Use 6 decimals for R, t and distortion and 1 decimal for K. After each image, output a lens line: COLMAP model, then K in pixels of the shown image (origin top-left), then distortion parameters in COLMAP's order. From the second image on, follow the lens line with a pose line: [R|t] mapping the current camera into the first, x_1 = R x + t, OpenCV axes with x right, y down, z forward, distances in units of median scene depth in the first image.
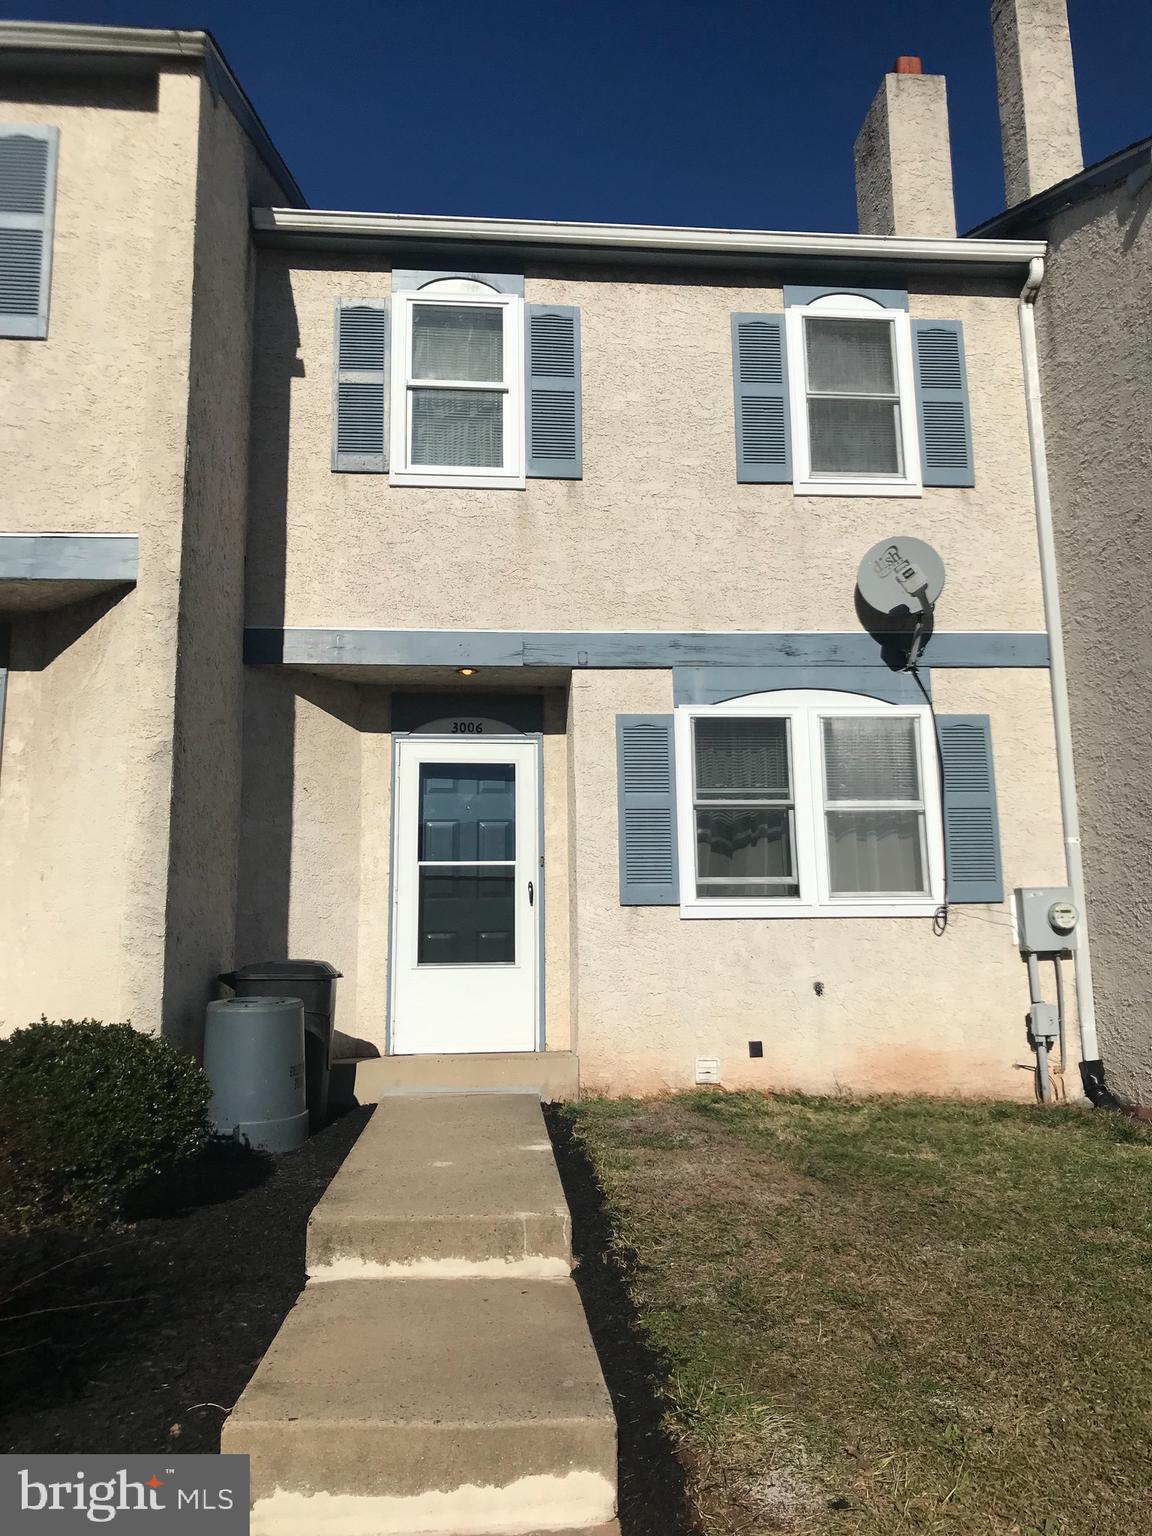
lens RADIAL K [[1271.4, 0, 590.8], [0, 1271.4, 758.0], [0, 0, 1]] dist [0.029906, -0.042117]
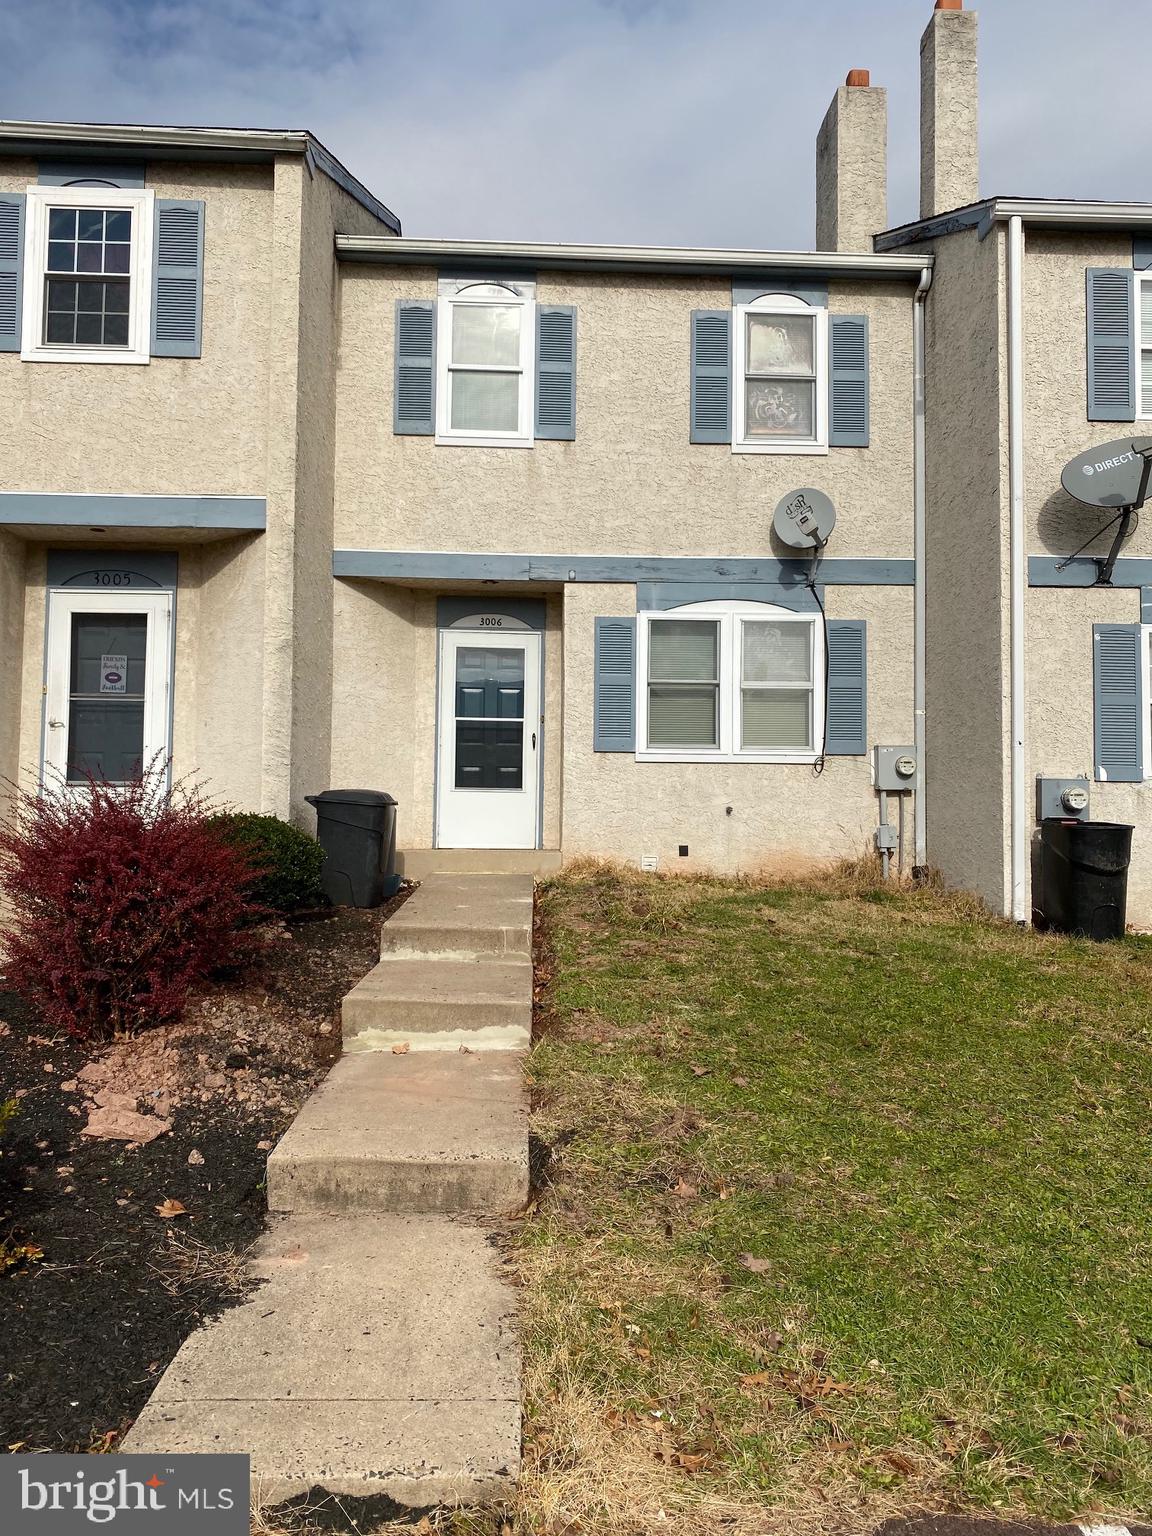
lens RADIAL K [[1170.8, 0, 571.9], [0, 1170.8, 779.4], [0, 0, 1]] dist [0.001891, -0.024348]
pose [[0.998383, 0.024486, -0.051302, 0.064864], [-0.016856, 0.989403, 0.144215, -0.041736], [0.054289, -0.143117, 0.988216, -0.302923]]
